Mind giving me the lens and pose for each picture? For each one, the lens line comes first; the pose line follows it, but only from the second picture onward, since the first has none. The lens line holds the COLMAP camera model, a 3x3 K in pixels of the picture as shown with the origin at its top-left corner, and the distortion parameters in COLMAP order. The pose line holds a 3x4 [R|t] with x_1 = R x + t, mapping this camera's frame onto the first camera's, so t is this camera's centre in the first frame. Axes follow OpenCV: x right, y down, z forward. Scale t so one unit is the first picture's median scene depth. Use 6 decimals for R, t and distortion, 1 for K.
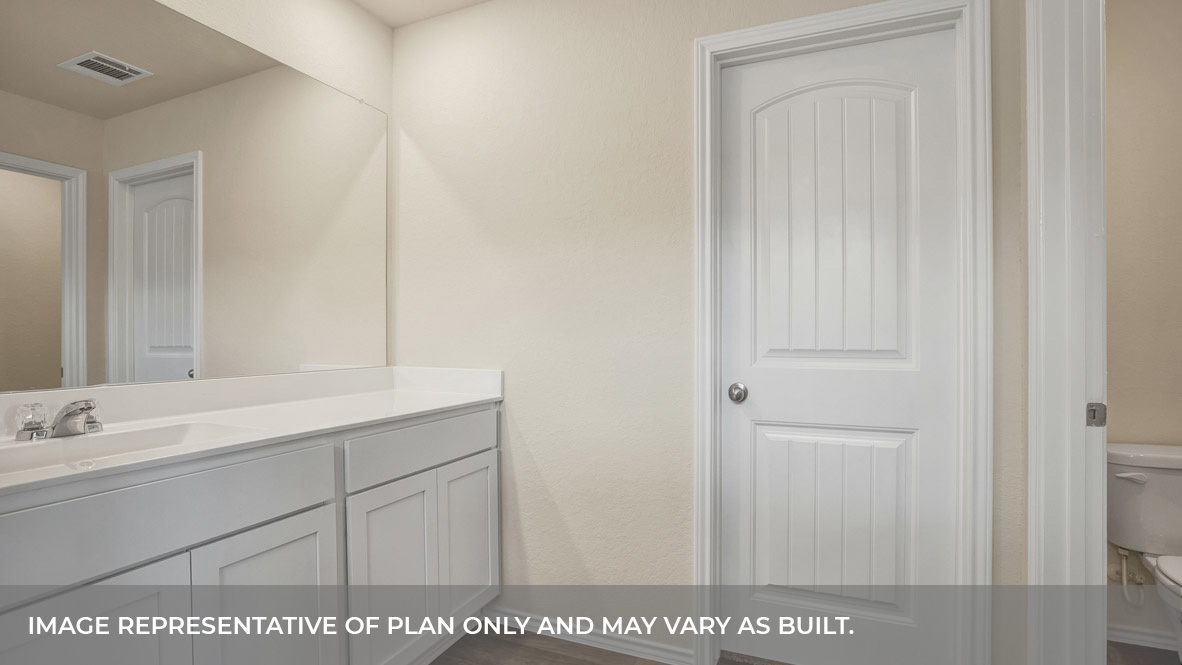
lens RADIAL K [[561.3, 0, 591.0], [0, 561.3, 332.5], [0, 0, 1]] dist [-0.057960, 0.024217]
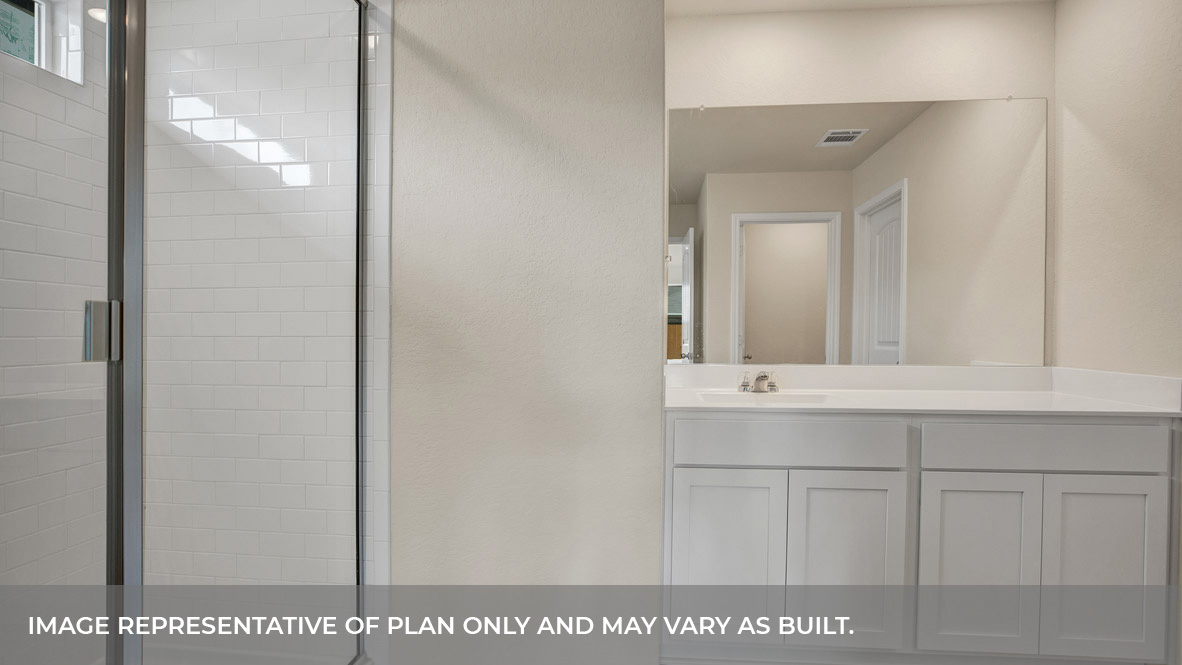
lens RADIAL K [[561.3, 0, 591.0], [0, 561.3, 332.5], [0, 0, 1]] dist [-0.057960, 0.024217]
pose [[0.289536, 0.003004, -0.957162, 0.274429], [0.003621, 0.999984, 0.004234, -0.003329], [0.957160, -0.004692, 0.289520, -0.008465]]
